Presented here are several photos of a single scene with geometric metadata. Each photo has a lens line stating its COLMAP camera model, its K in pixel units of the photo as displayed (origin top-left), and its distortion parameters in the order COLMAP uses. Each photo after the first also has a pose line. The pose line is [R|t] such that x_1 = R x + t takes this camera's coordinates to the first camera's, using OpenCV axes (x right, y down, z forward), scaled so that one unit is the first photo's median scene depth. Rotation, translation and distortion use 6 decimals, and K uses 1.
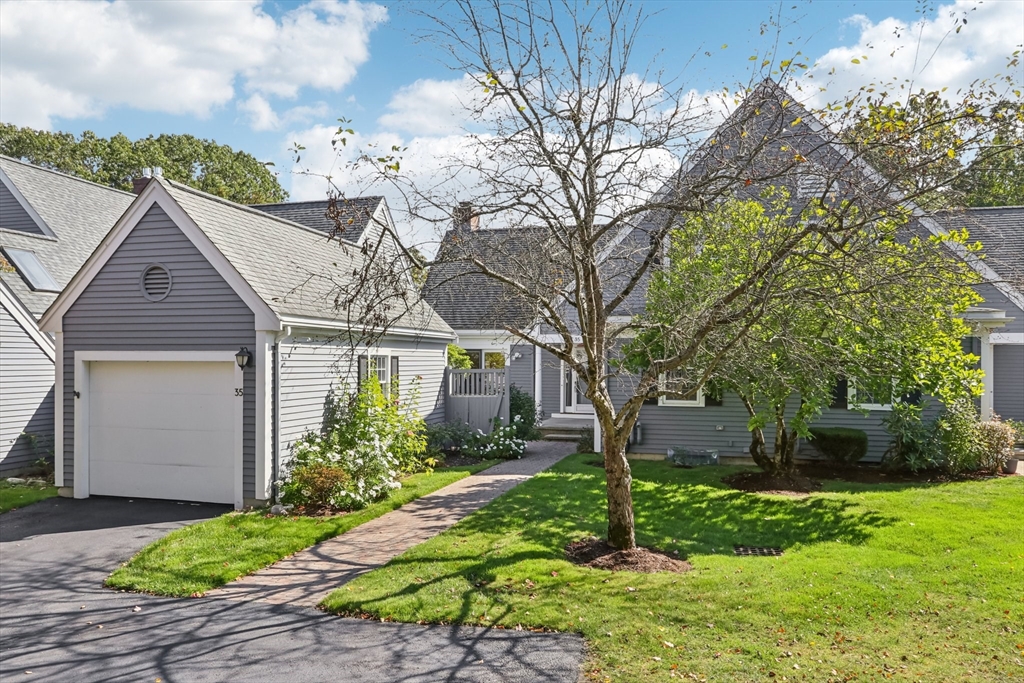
lens RADIAL K [[754.4, 0, 511.1], [0, 754.4, 343.5], [0, 0, 1]] dist [-0.024086, 0.002533]
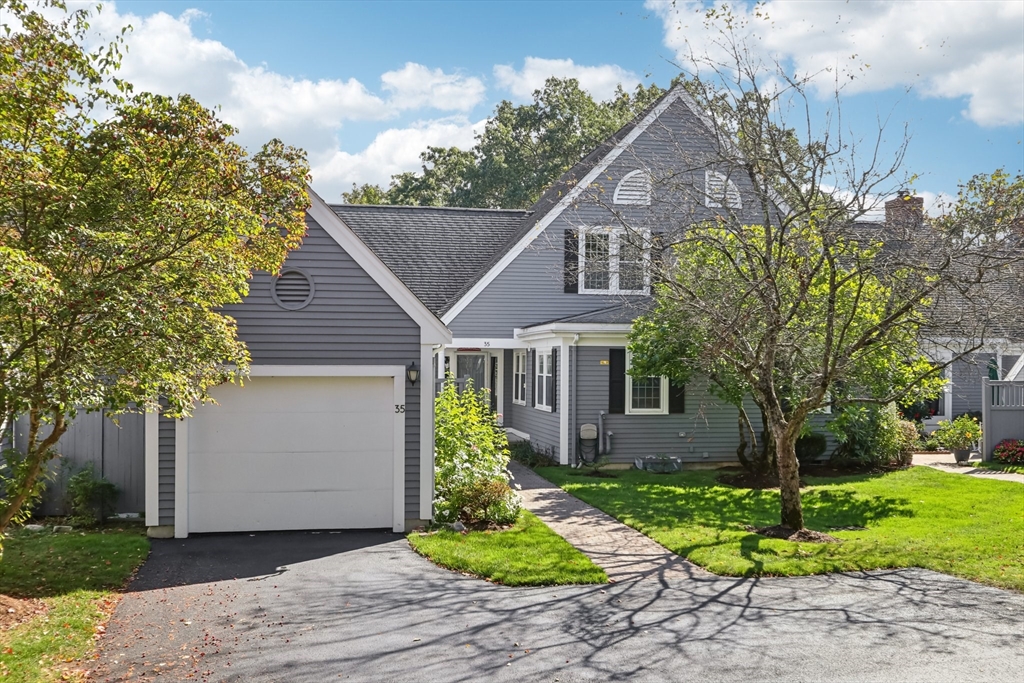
lens RADIAL K [[1031.6, 0, 512.2], [0, 1031.6, 343.8], [0, 0, 1]] dist [-0.012236, -0.007195]
pose [[0.898500, 0.005812, 0.438935, -0.538308], [-0.009506, 0.999935, 0.006219, -0.017852], [-0.438871, -0.009761, 0.898497, -0.155722]]
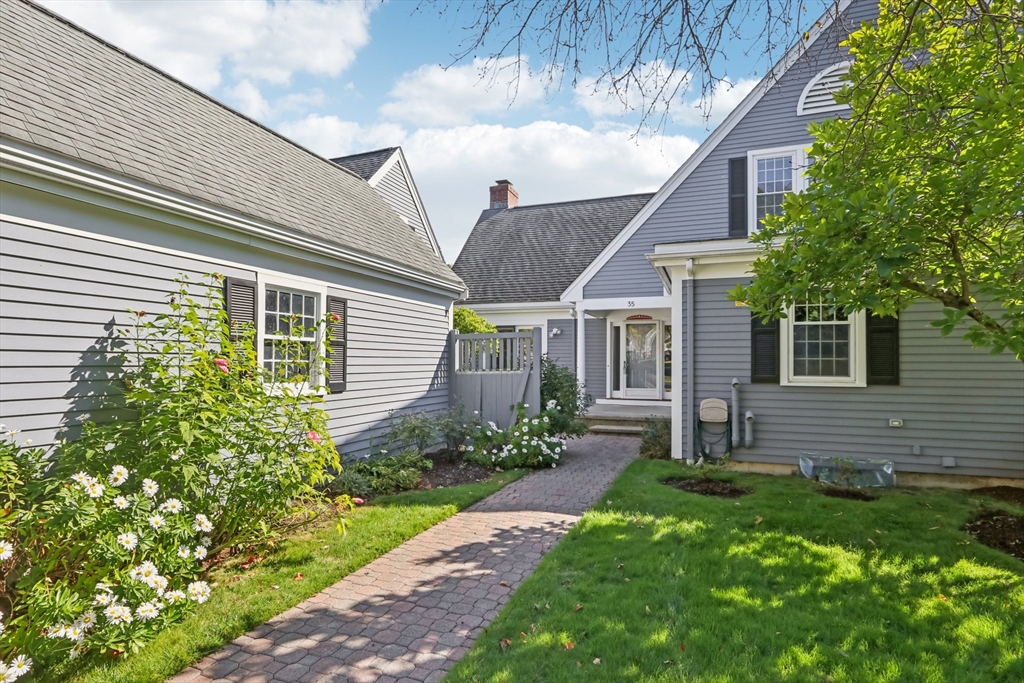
lens RADIAL K [[531.5, 0, 515.0], [0, 531.5, 346.1], [0, 0, 1]] dist [-0.003082, -0.000158]
pose [[0.996822, -0.003856, -0.079562, 0.014531], [0.003064, 0.999945, -0.010078, 0.054558], [0.079597, 0.009803, 0.996779, 0.554043]]
